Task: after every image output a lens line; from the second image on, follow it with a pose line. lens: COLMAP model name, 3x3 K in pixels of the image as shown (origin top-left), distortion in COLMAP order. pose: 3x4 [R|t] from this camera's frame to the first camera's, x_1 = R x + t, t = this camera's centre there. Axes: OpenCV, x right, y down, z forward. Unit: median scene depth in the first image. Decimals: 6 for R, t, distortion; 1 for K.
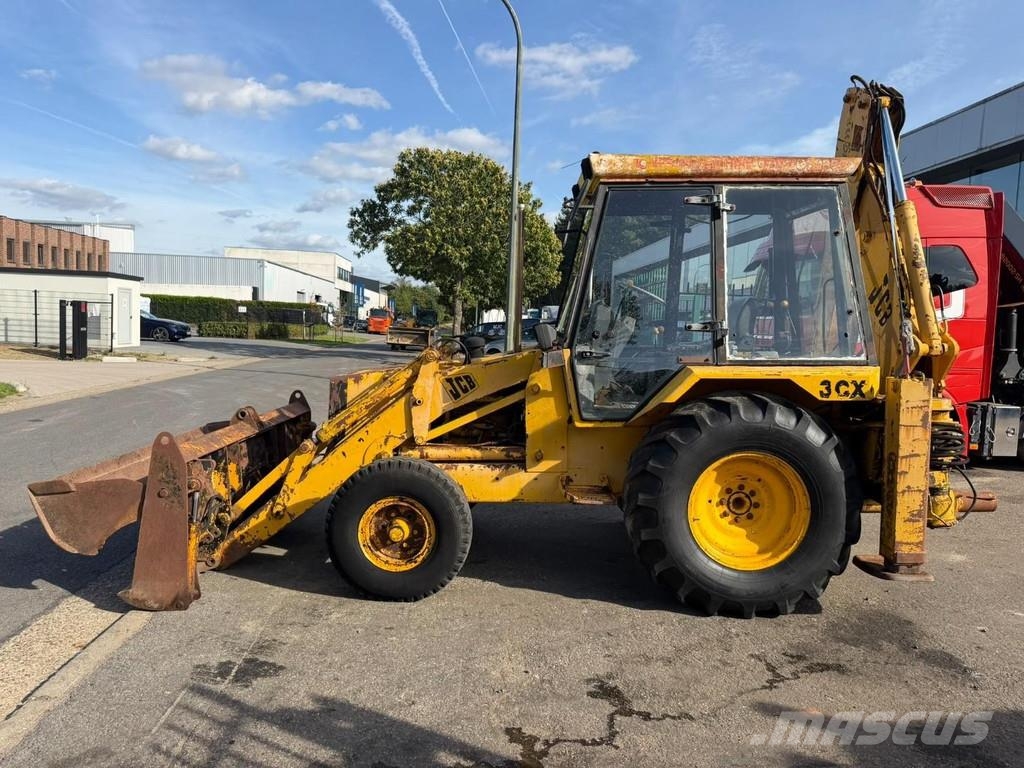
lens RADIAL K [[731.9, 0, 512.0], [0, 731.9, 384.0], [0, 0, 1]] dist [0.197207, -0.487211]
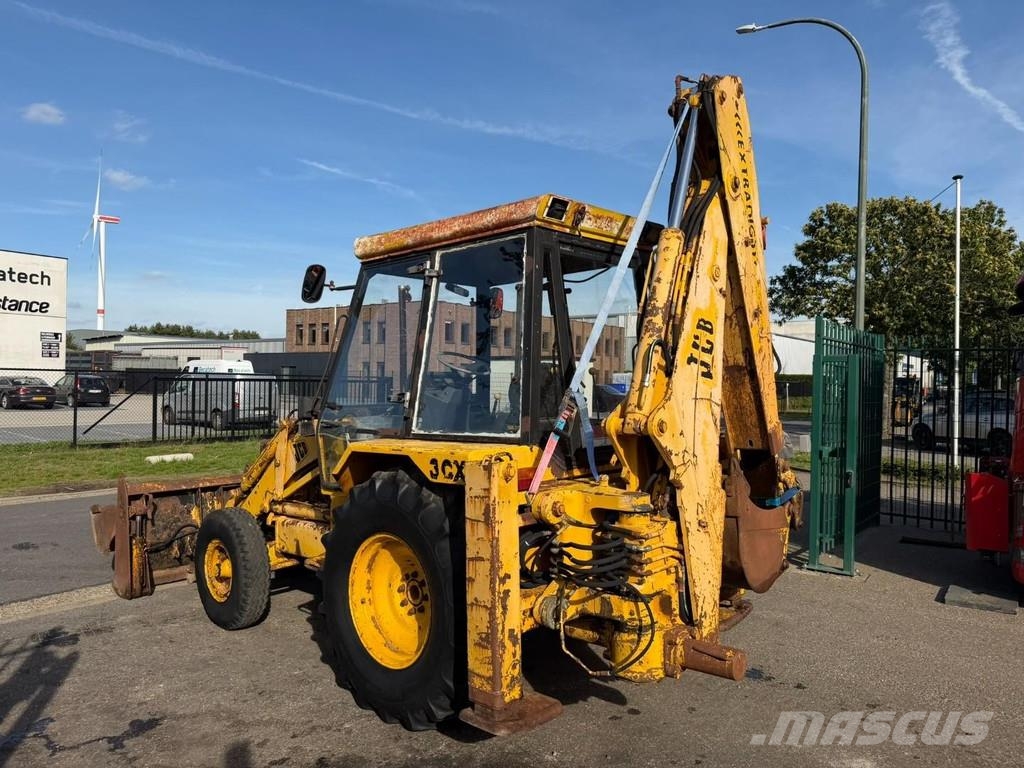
lens RADIAL K [[731.4, 0, 501.5], [0, 731.4, 386.4], [0, 0, 1]] dist [0.086410, -0.129625]
pose [[0.731608, -0.019183, -0.681455, 0.928372], [-0.047487, 0.995742, -0.079012, -0.021948], [0.680069, 0.090166, 0.727582, 0.367491]]
